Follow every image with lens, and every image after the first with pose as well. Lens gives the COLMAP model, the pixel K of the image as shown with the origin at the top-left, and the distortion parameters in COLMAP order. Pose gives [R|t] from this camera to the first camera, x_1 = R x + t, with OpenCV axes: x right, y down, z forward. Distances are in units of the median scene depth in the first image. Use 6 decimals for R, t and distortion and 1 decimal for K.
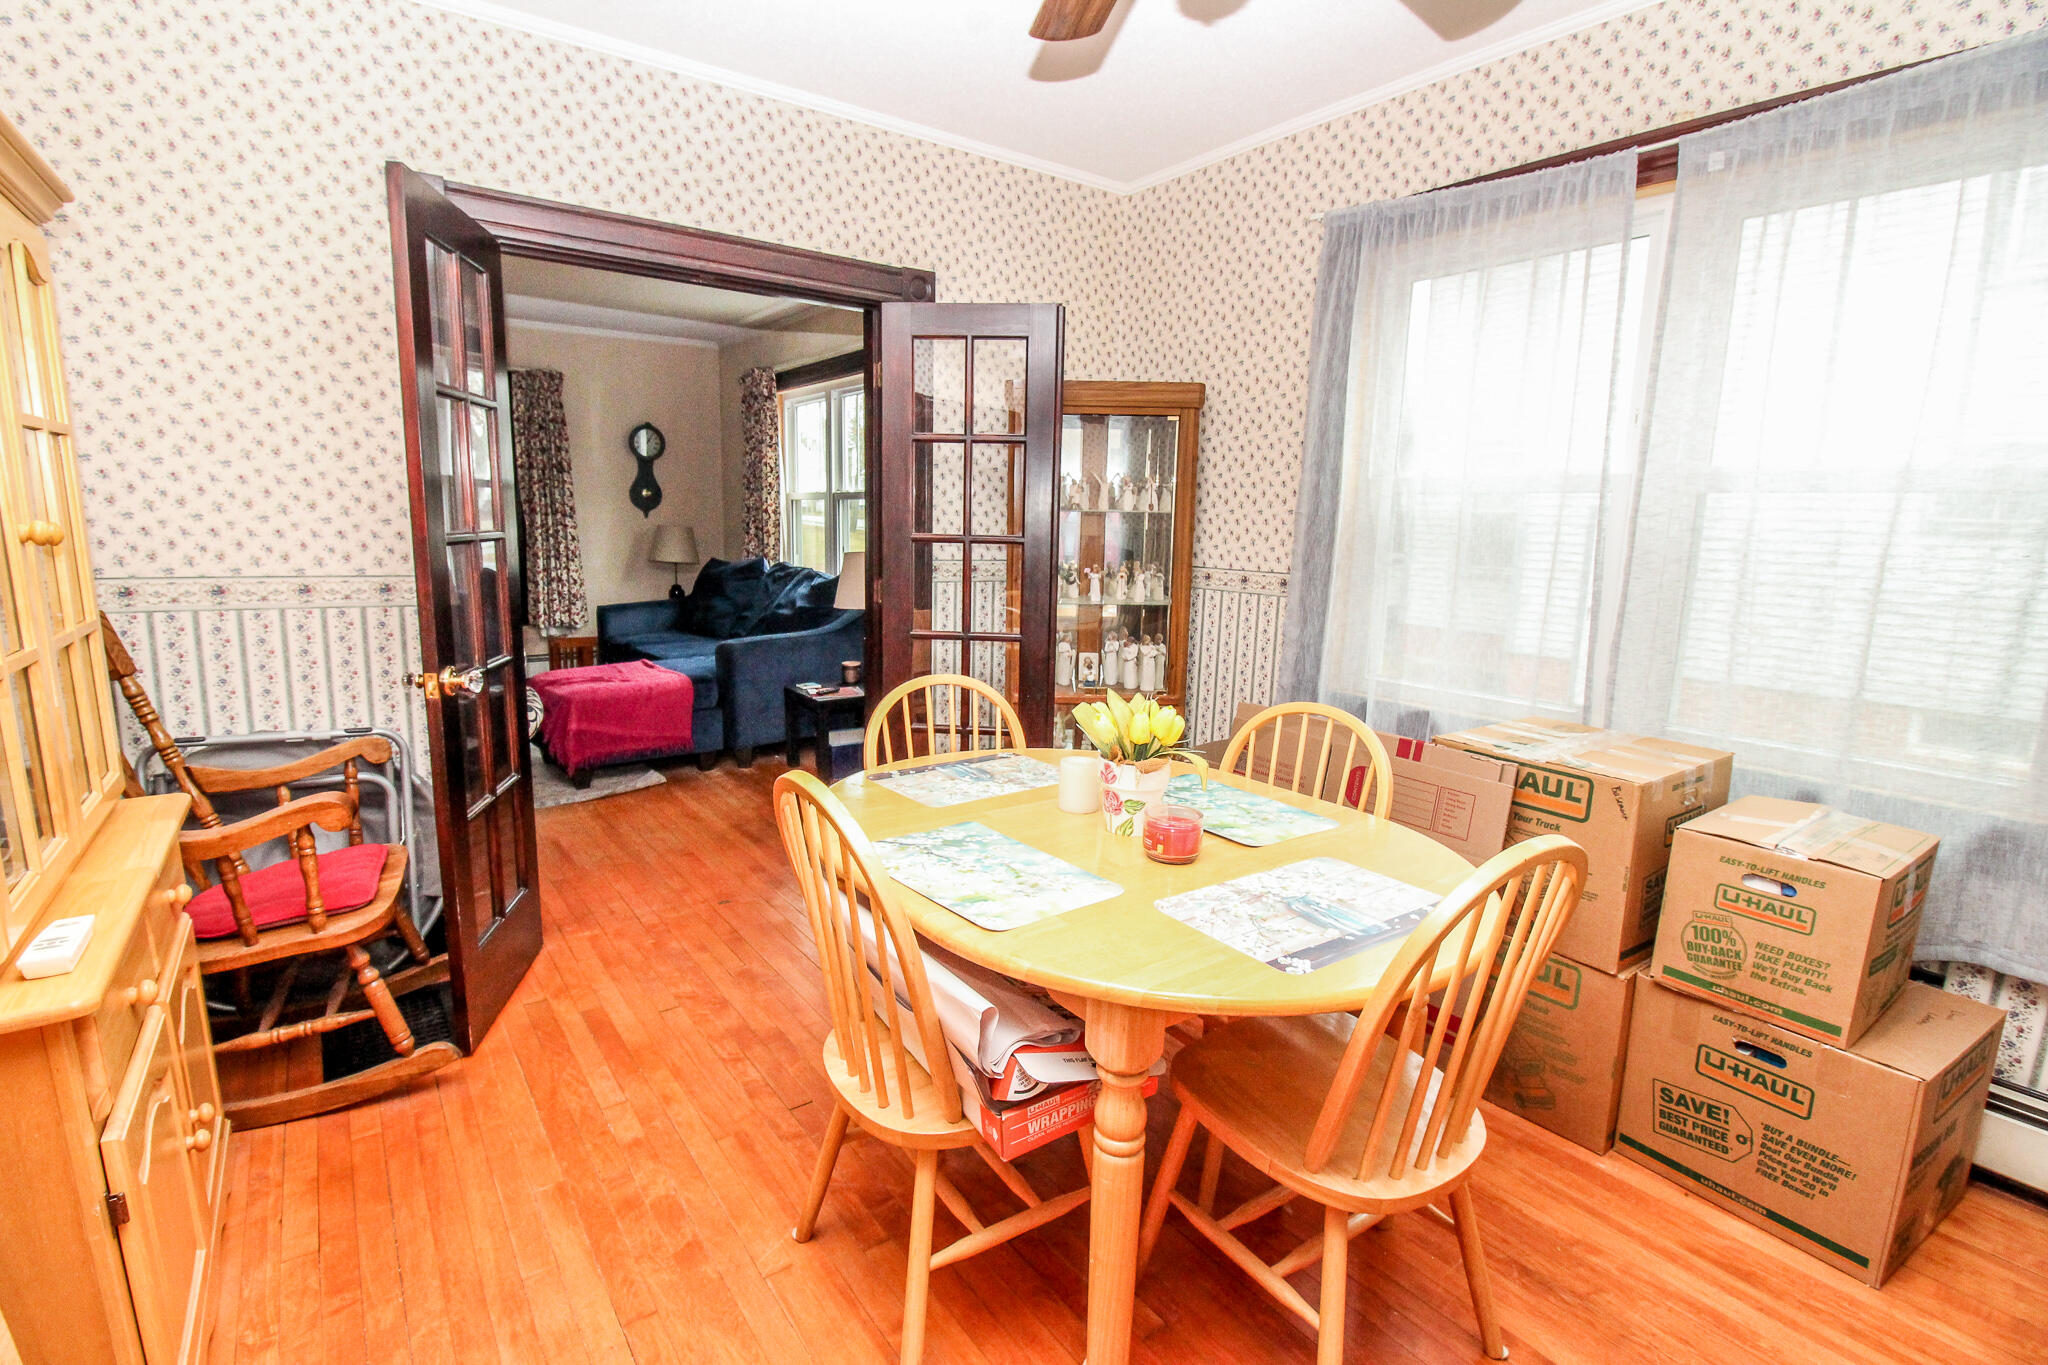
lens RADIAL K [[944.0, 0, 998.9], [0, 944.0, 679.1], [0, 0, 1]] dist [0.000966, -0.014550]
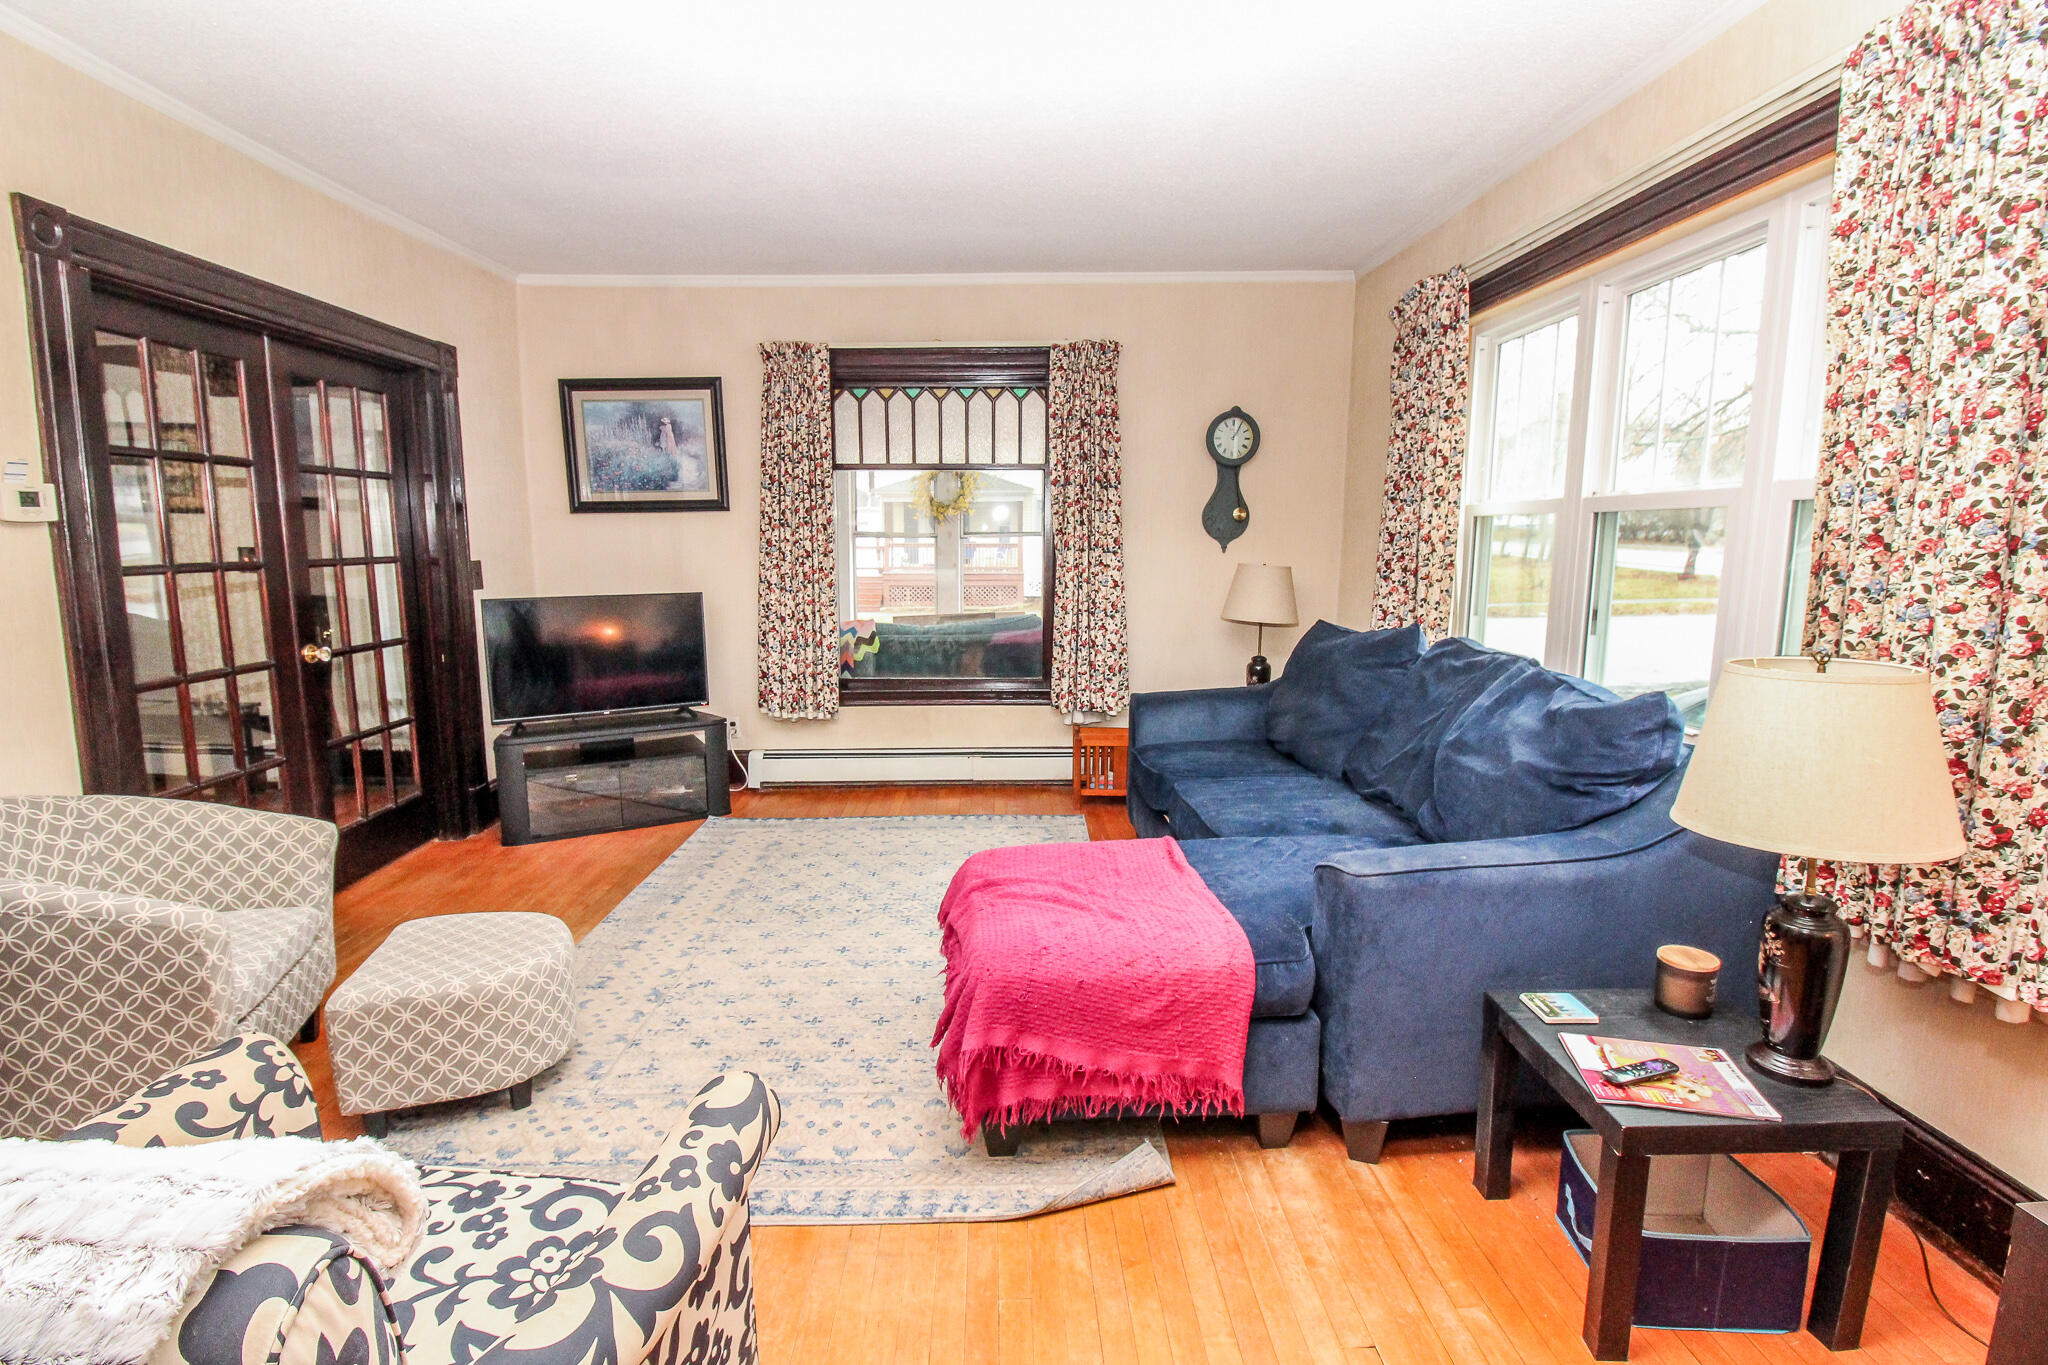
lens RADIAL K [[954.8, 0, 986.3], [0, 954.8, 683.0], [0, 0, 1]] dist [0.000794, -0.012180]
pose [[0.811575, 0.067109, -0.580381, -0.282156], [-0.081178, 0.996698, 0.001732, -0.166060], [0.578581, 0.045708, 0.814343, 0.897591]]
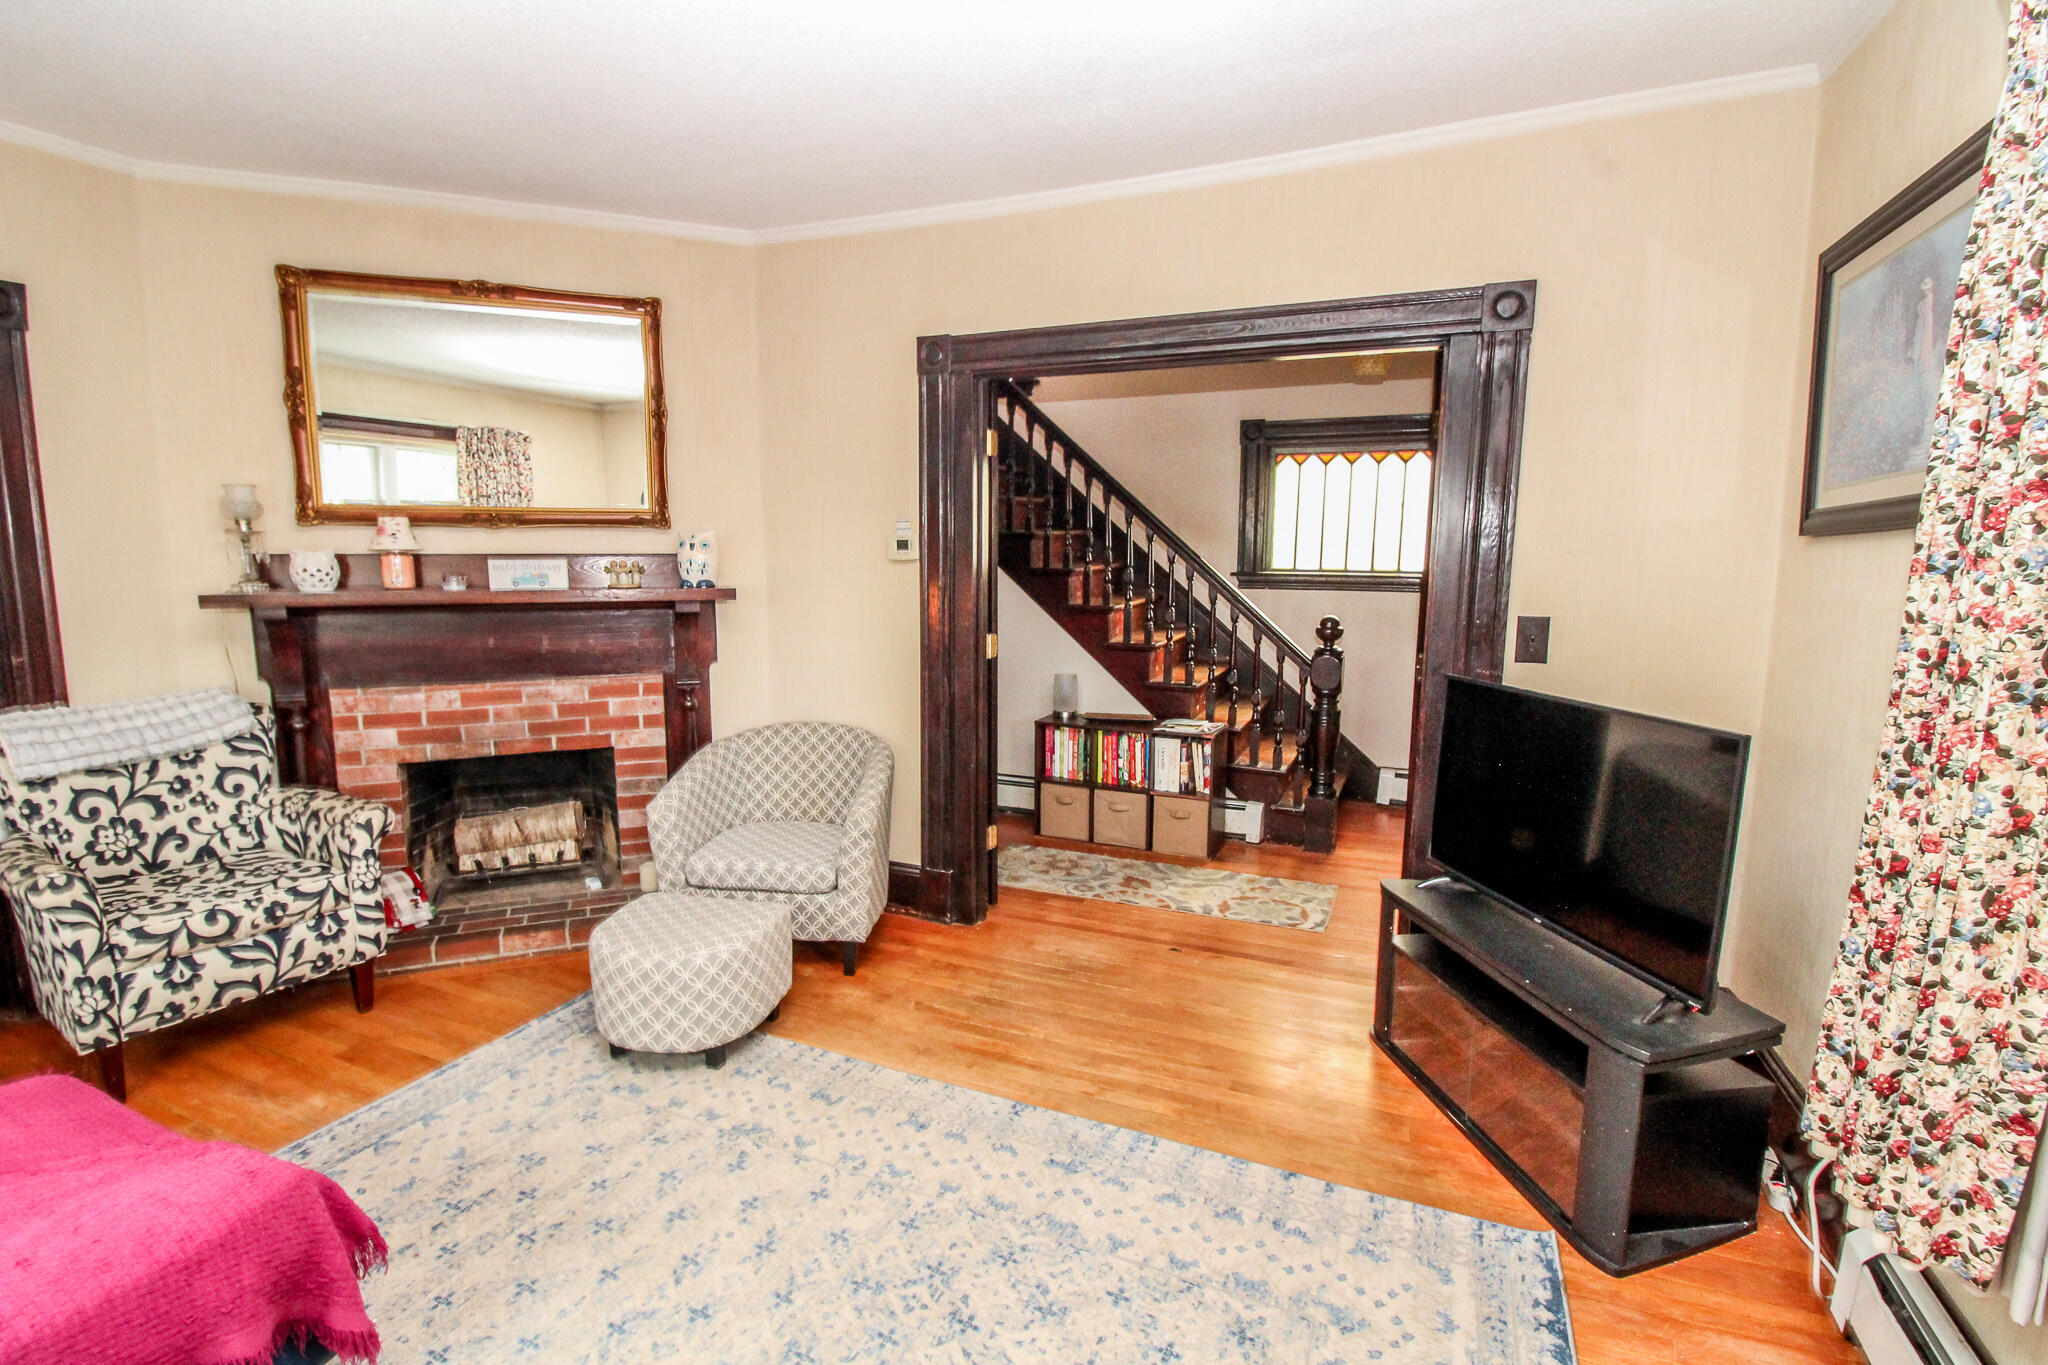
lens RADIAL K [[942.5, 0, 1010.8], [0, 942.5, 677.6], [0, 0, 1]] dist [-0.000040, -0.012272]
pose [[-0.853296, 0.041680, -0.519758, -0.850000], [-0.109271, 0.960373, 0.256405, -0.403166], [0.509849, 0.275584, -0.814928, 2.089294]]
